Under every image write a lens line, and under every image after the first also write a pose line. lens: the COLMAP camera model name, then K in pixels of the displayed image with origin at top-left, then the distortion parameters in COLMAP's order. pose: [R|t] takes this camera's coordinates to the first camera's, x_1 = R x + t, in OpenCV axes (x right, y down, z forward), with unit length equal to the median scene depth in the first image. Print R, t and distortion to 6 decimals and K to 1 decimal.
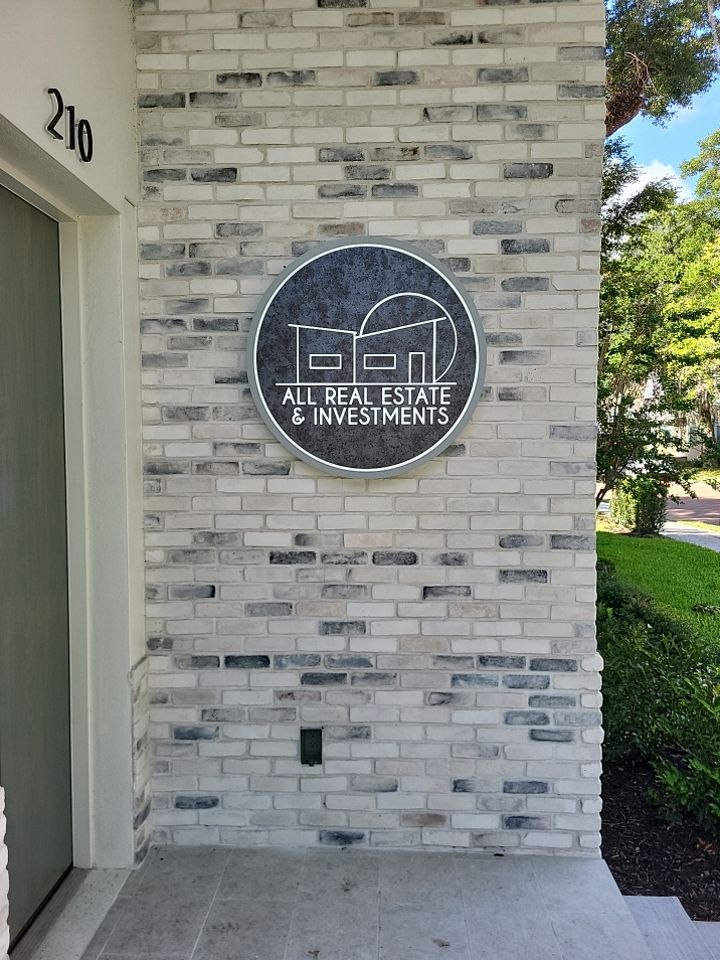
lens RADIAL K [[740.0, 0, 359.9], [0, 740.0, 487.8], [0, 0, 1]] dist [0.047859, -0.033549]
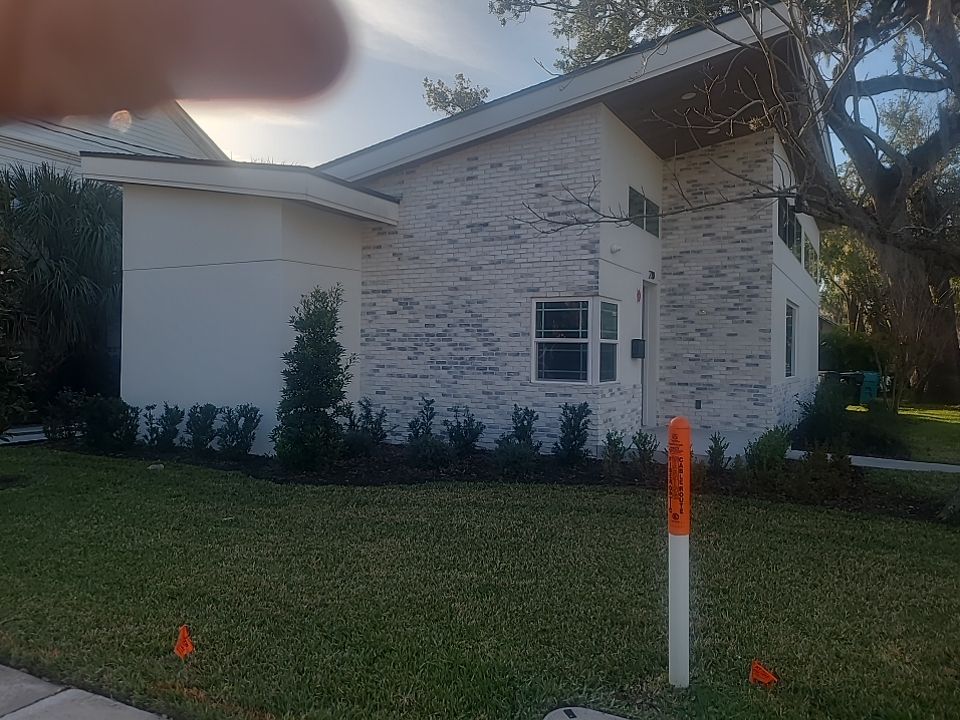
lens RADIAL K [[748.6, 0, 463.4], [0, 748.6, 350.0], [0, 0, 1]] dist [0.055370, -0.036471]
pose [[0.894681, 0.010567, -0.446580, 0.660687], [-0.045496, 0.996677, -0.067562, 0.395437], [0.444382, 0.080764, 0.892189, -3.508235]]
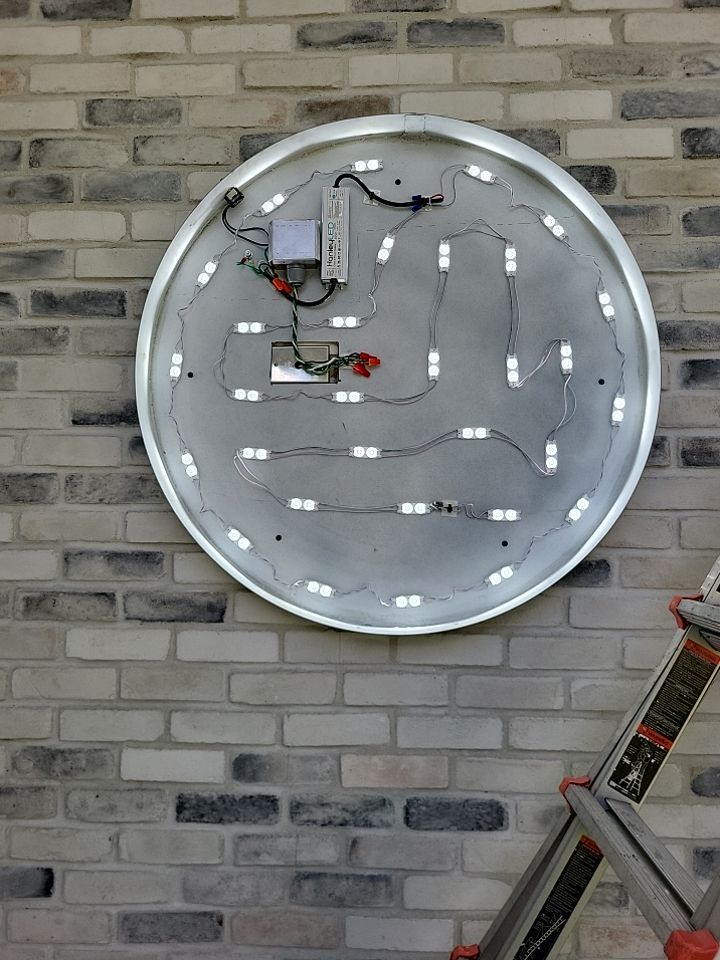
lens RADIAL K [[740.0, 0, 346.2], [0, 740.0, 488.1], [0, 0, 1]] dist [0.047859, -0.033549]
pose [[0.999845, 0.009521, -0.014784, -0.013450], [-0.010909, 0.995239, -0.096849, -0.056614], [0.013791, 0.096995, 0.995189, 0.534313]]
